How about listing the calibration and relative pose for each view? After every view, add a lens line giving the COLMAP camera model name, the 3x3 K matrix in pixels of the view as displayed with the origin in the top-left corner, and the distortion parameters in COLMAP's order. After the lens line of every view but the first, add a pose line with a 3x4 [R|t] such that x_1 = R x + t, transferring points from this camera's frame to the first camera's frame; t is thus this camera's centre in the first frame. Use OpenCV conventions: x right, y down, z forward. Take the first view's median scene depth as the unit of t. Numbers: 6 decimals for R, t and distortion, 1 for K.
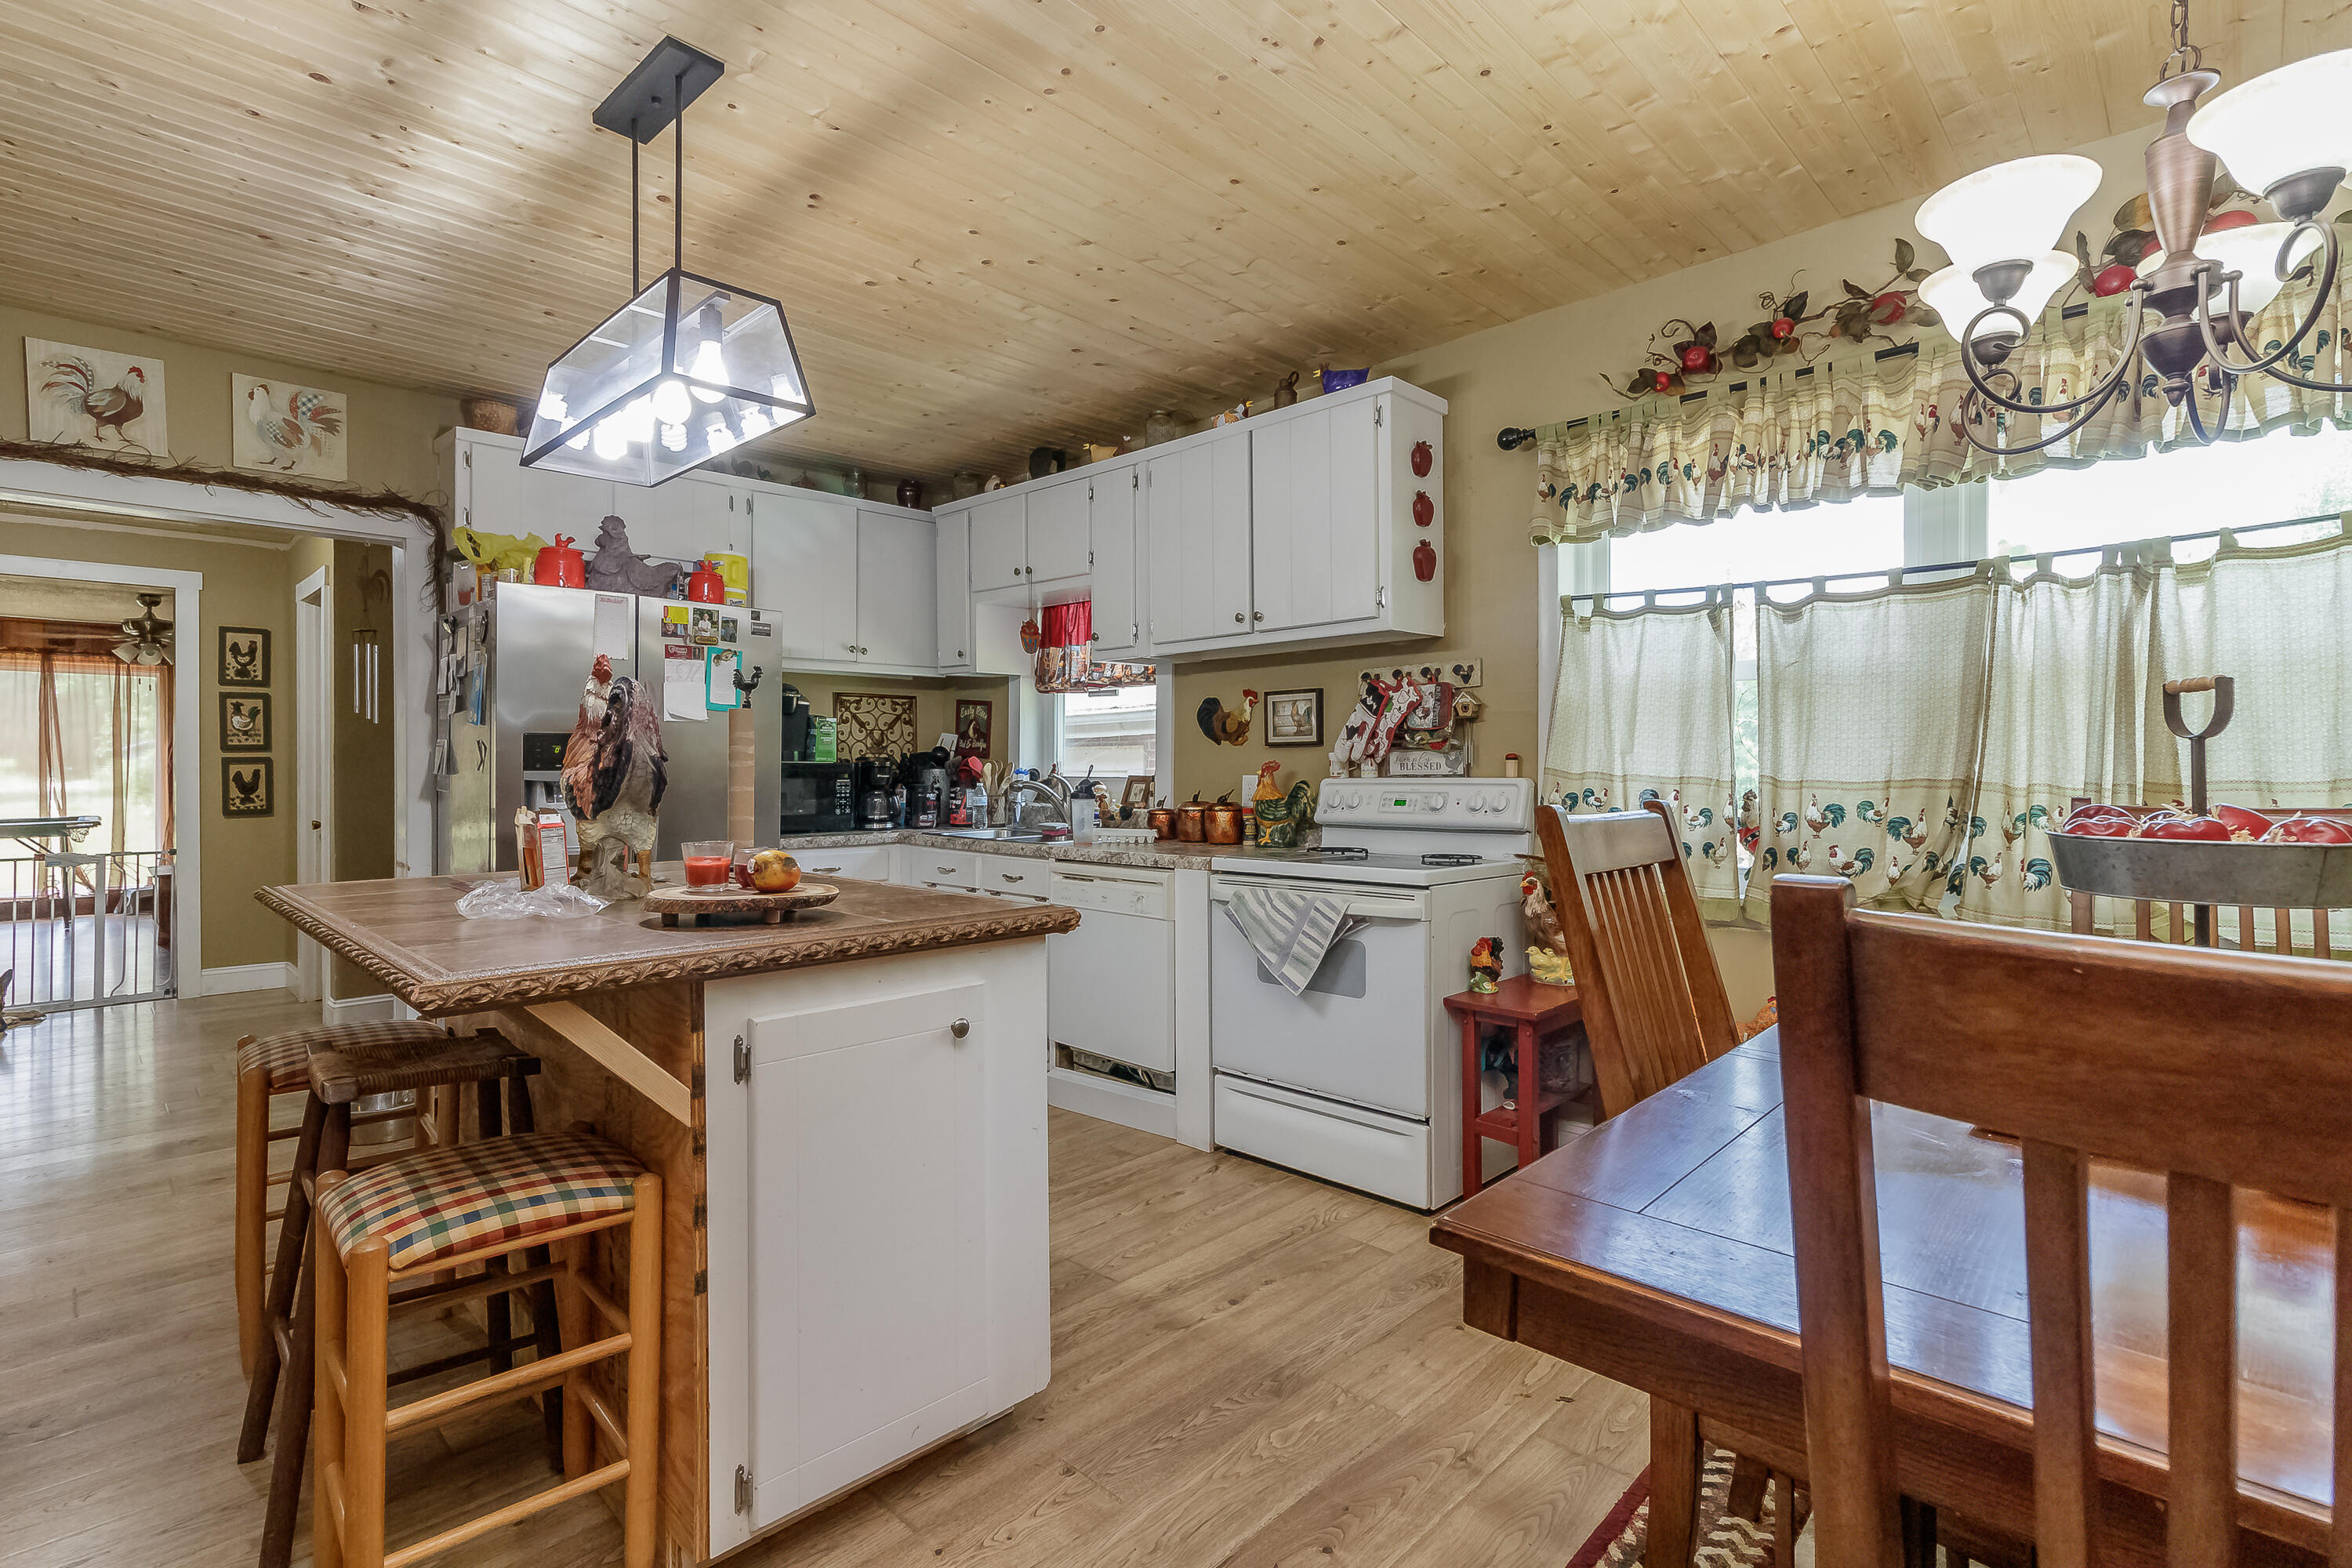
lens RADIAL K [[1046.2, 0, 1106.7], [0, 1046.2, 761.5], [0, 0, 1]] dist [0.001848, 0.001910]
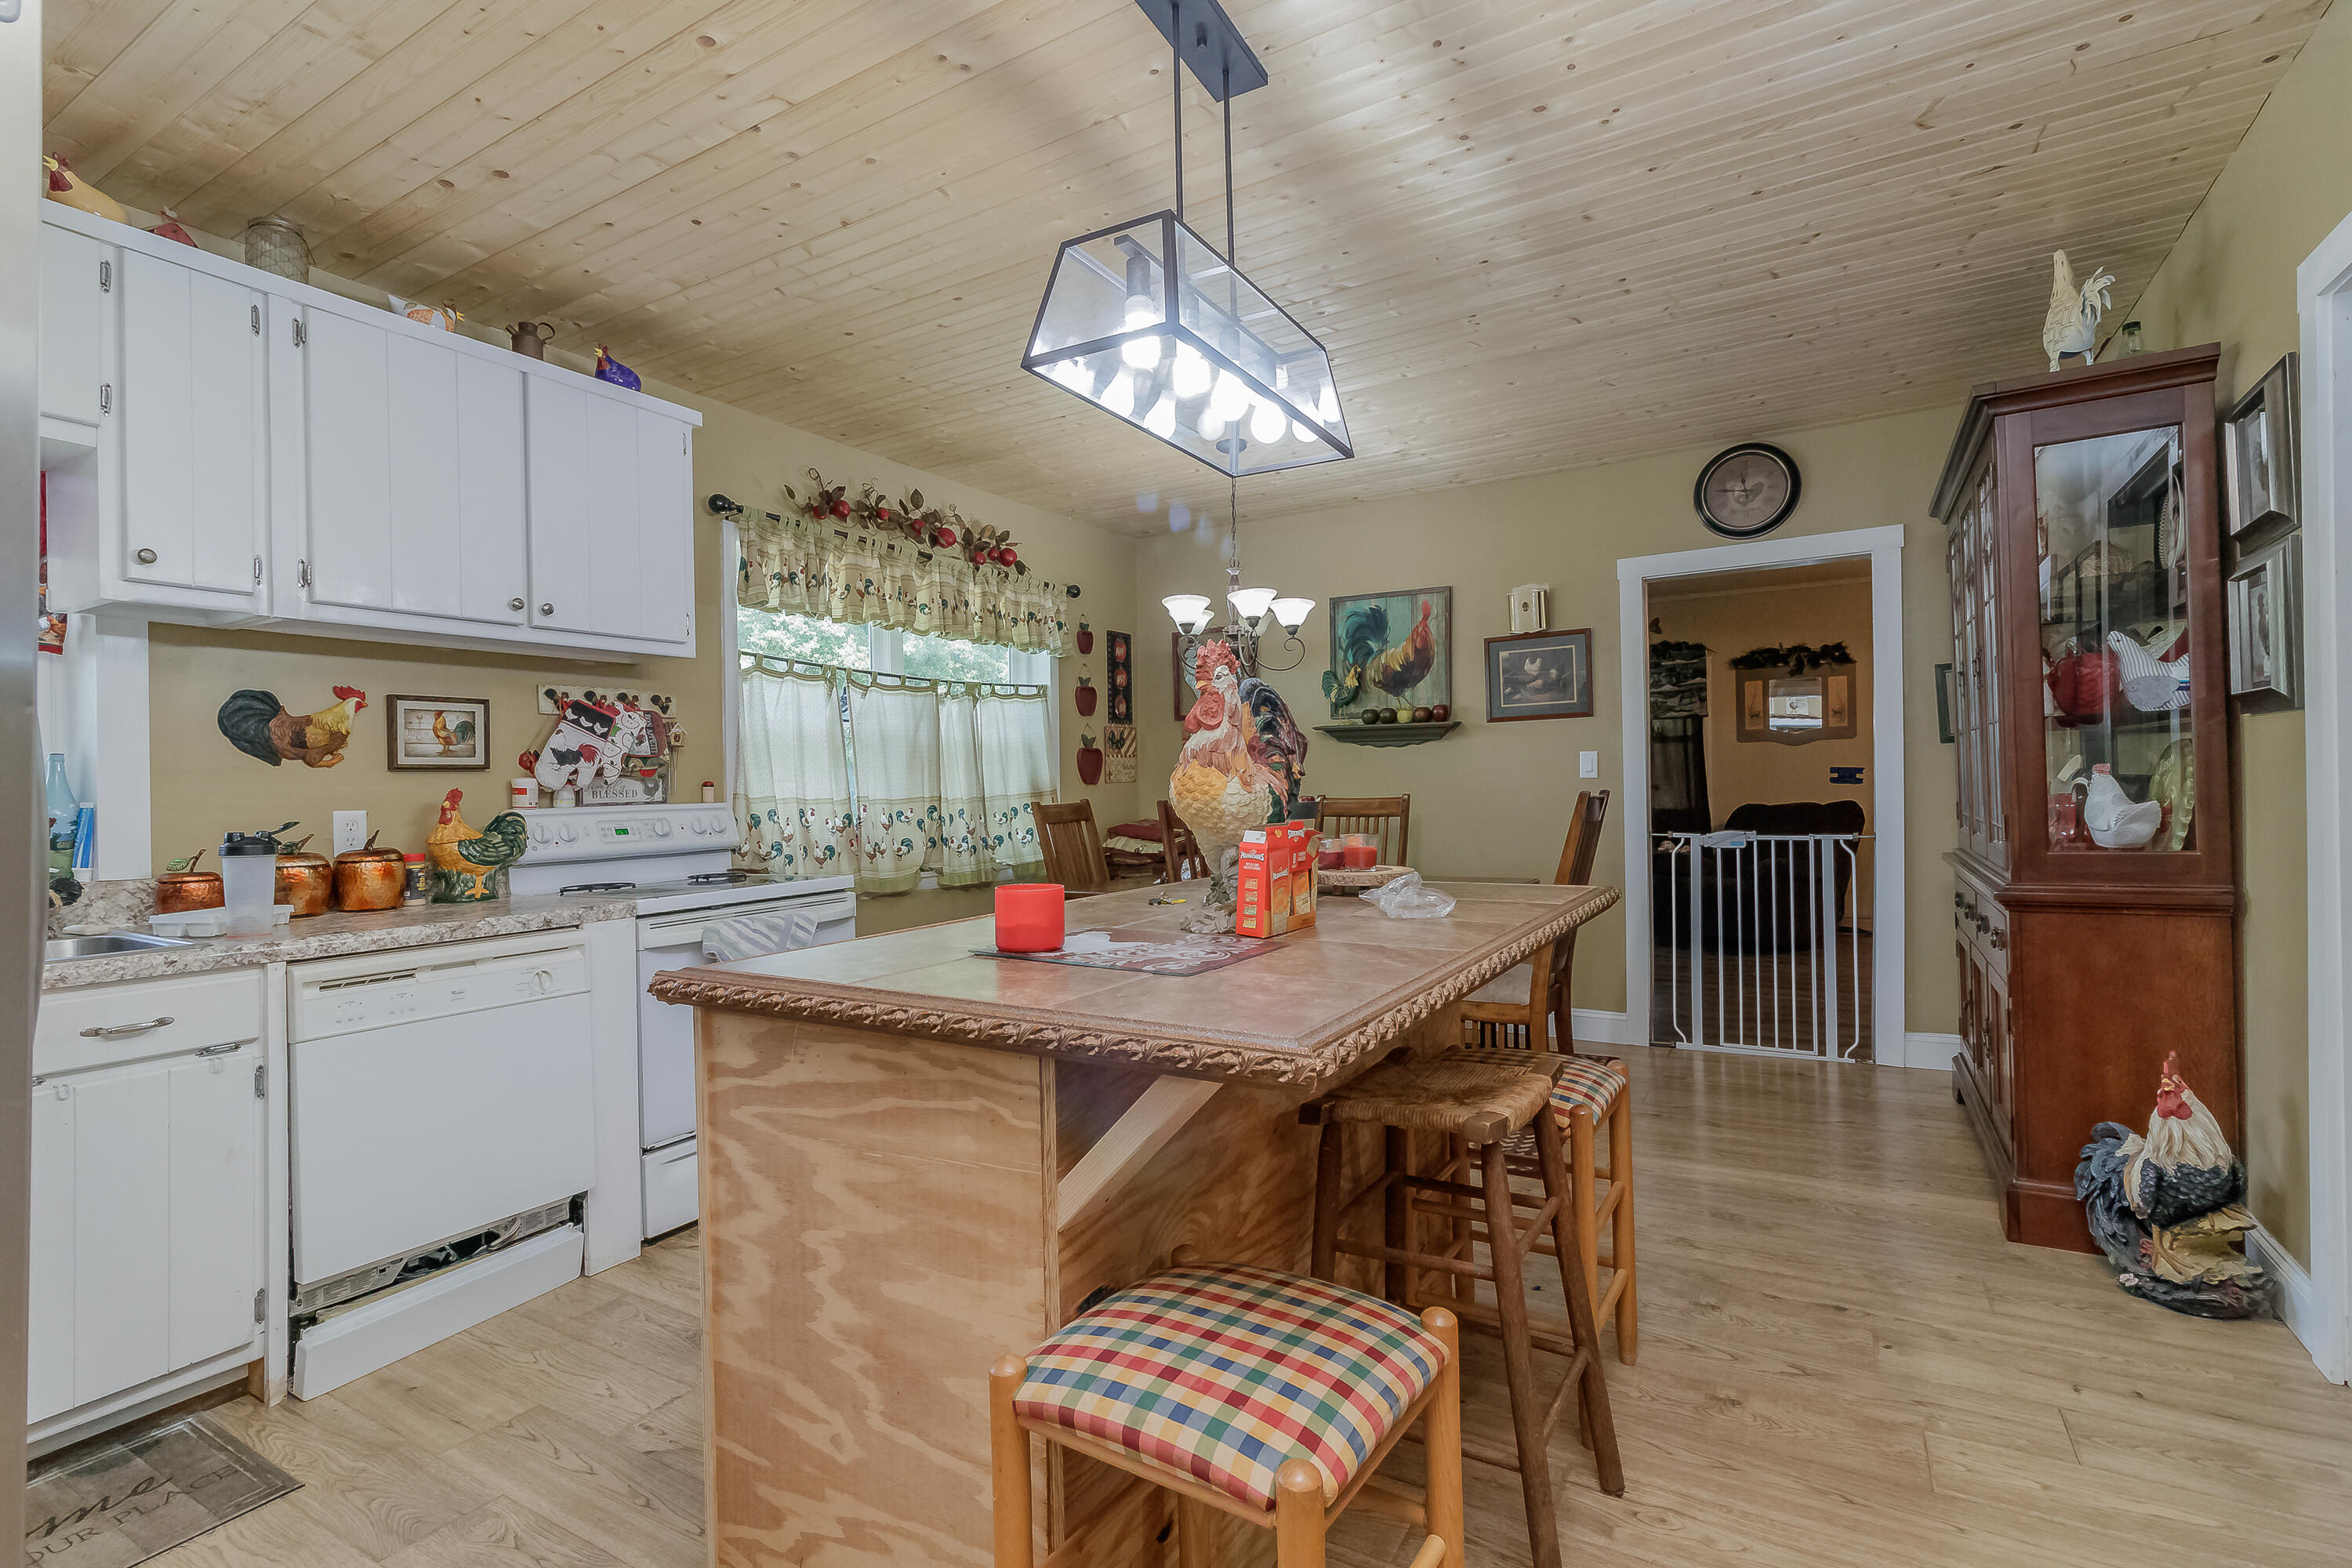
lens RADIAL K [[1046.2, 0, 1165.8], [0, 1046.2, 773.8], [0, 0, 1]] dist [0.001848, 0.001910]
pose [[-0.226810, 0.018870, 0.973756, -0.753836], [0.015584, 0.999755, -0.015744, 0.009100], [-0.973814, 0.011604, -0.227048, 0.717642]]
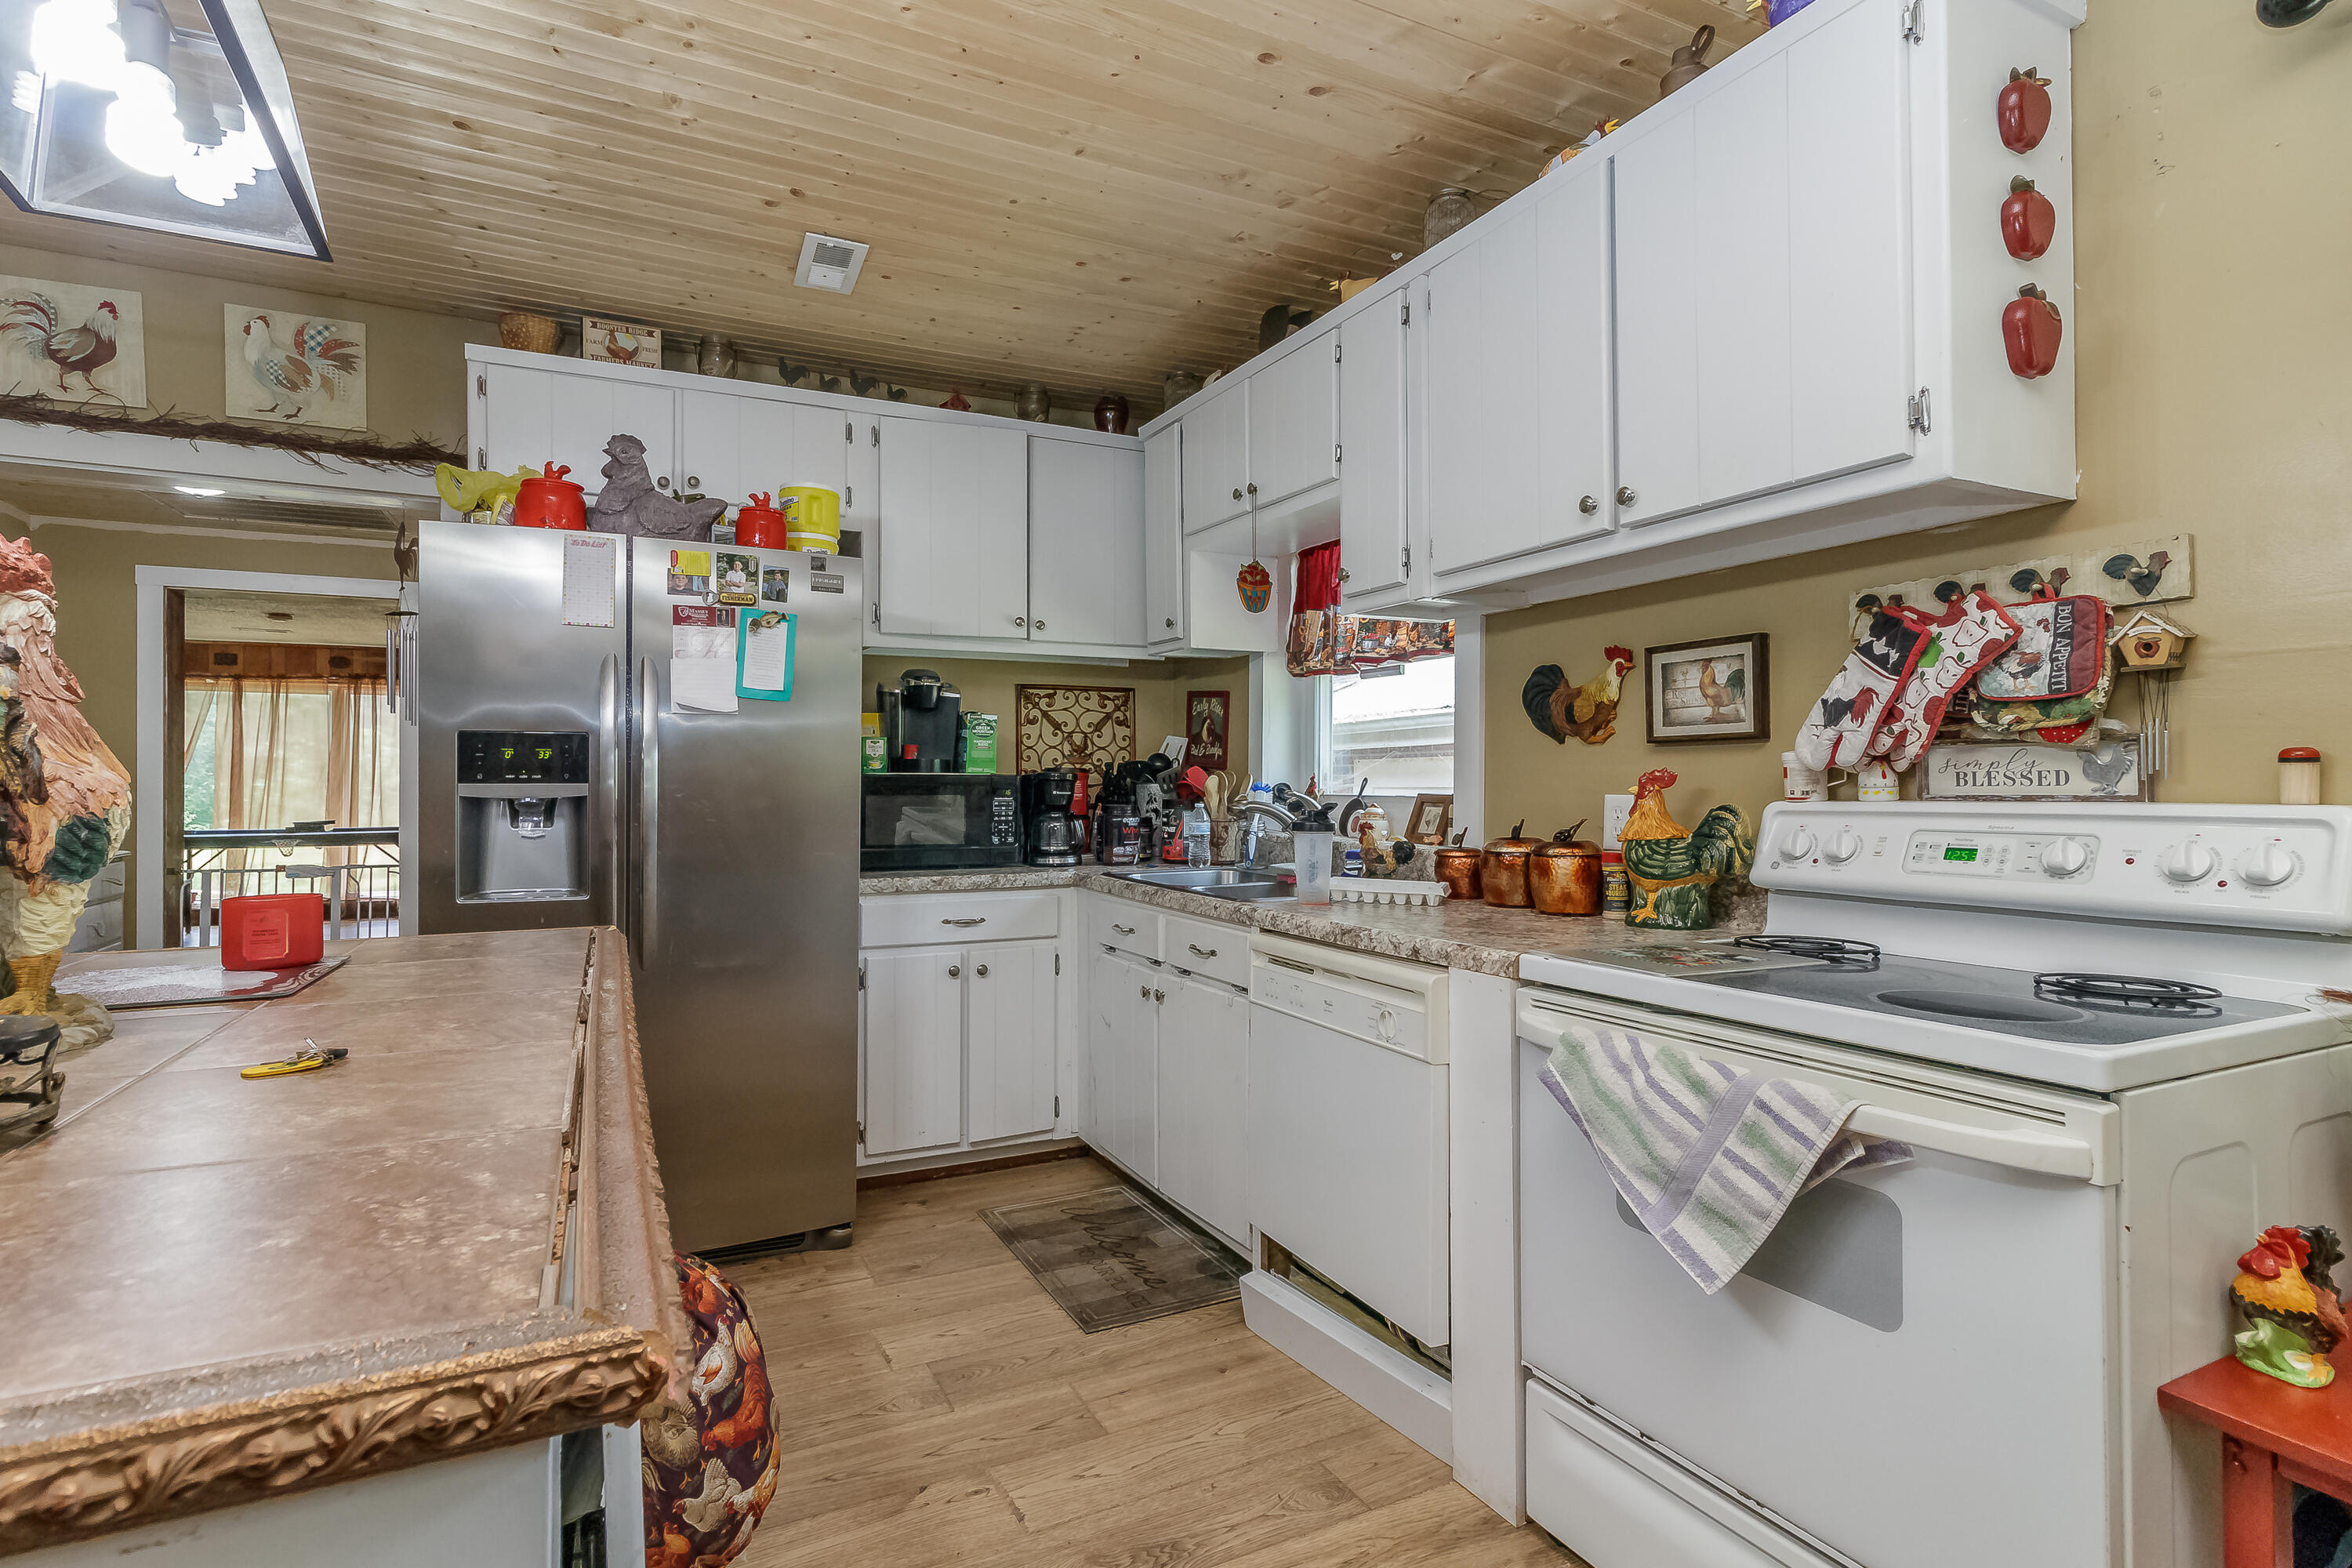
lens RADIAL K [[1046.2, 0, 1085.8], [0, 1046.2, 781.8], [0, 0, 1]] dist [0.001848, 0.001910]
pose [[0.938921, 0.000831, -0.344131, 0.071789], [0.000954, 0.999987, 0.005019, 0.002815], [0.344131, -0.005041, 0.938908, 0.411940]]
